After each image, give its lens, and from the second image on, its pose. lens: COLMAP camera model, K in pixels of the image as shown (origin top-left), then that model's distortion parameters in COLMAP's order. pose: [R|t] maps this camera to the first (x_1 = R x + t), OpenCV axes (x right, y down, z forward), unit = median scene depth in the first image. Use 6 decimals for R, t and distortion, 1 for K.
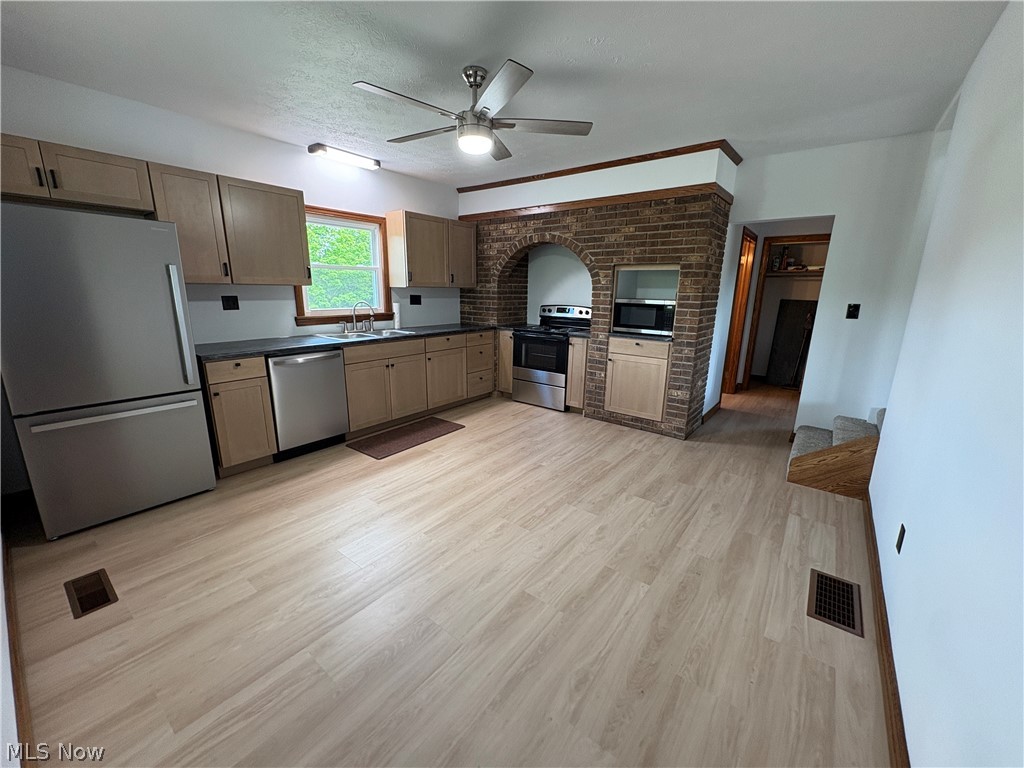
lens RADIAL K [[405.6, 0, 514.3], [0, 405.6, 386.5], [0, 0, 1]] dist [-0.002183, 0.000777]
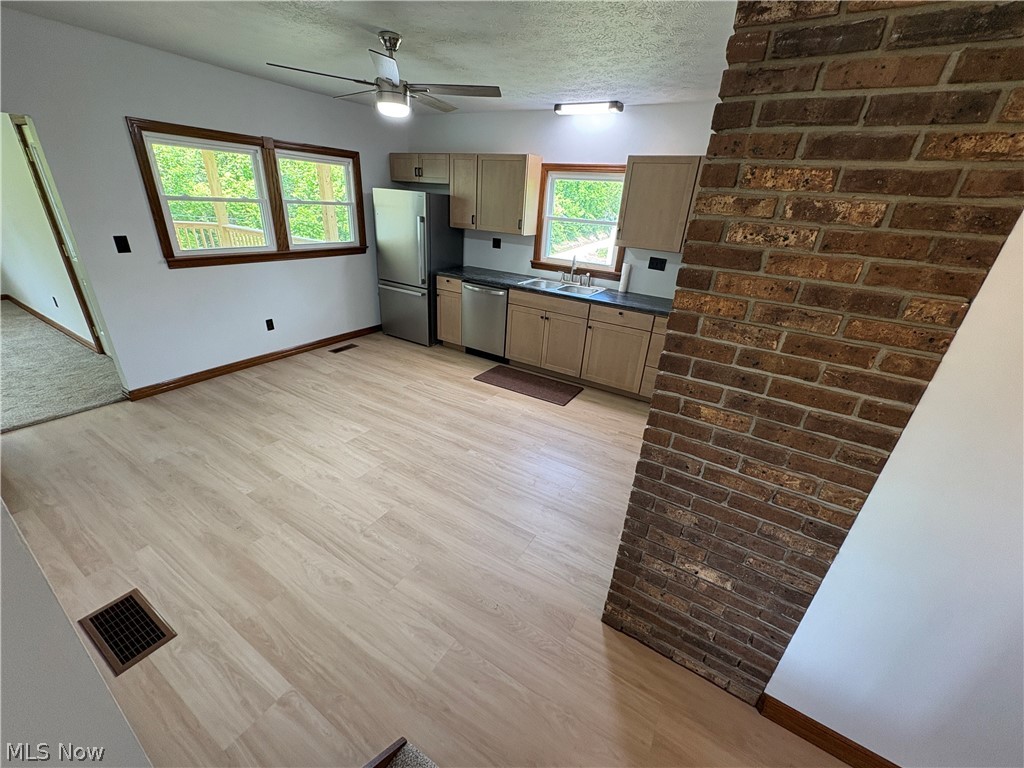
lens RADIAL K [[405.6, 0, 514.3], [0, 405.6, 386.5], [0, 0, 1]] dist [-0.002183, 0.000777]
pose [[0.112677, 0.404750, -0.907459, 0.944576], [-0.295075, 0.885706, 0.358409, -0.325820], [0.948807, 0.227384, 0.219230, 0.953053]]
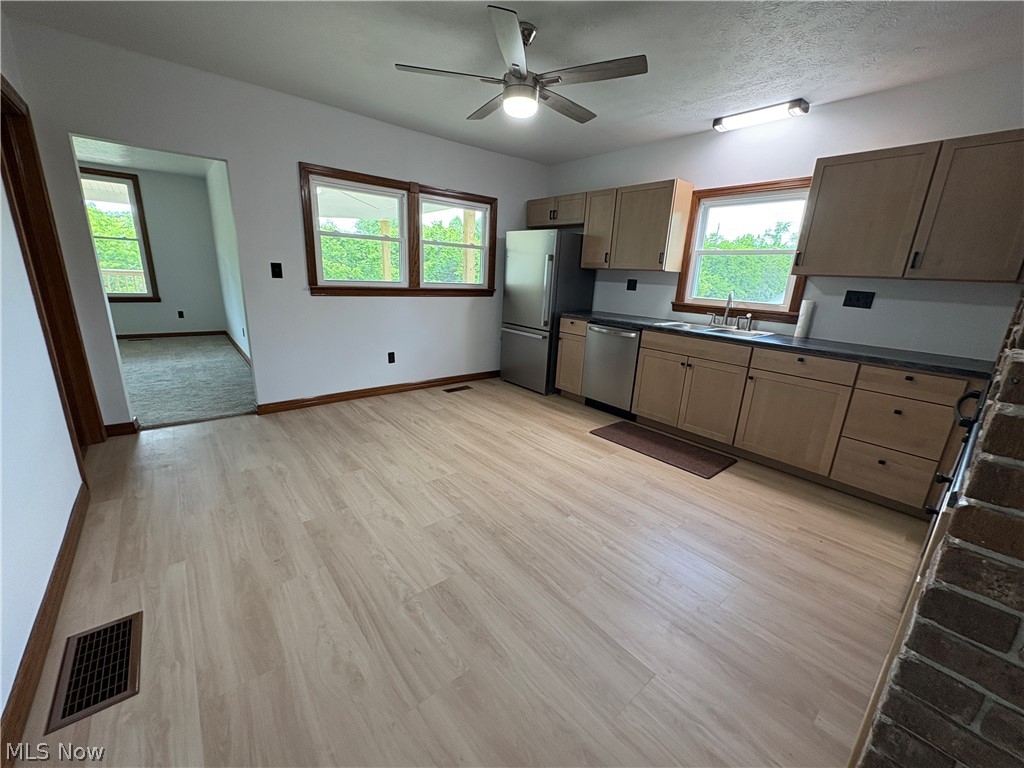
lens RADIAL K [[405.6, 0, 514.3], [0, 405.6, 386.5], [0, 0, 1]] dist [-0.002183, 0.000777]
pose [[-0.212850, 0.238241, -0.947595, 0.760798], [-0.281239, 0.913838, 0.292926, -0.204238], [0.935735, 0.328850, -0.127508, 1.024642]]
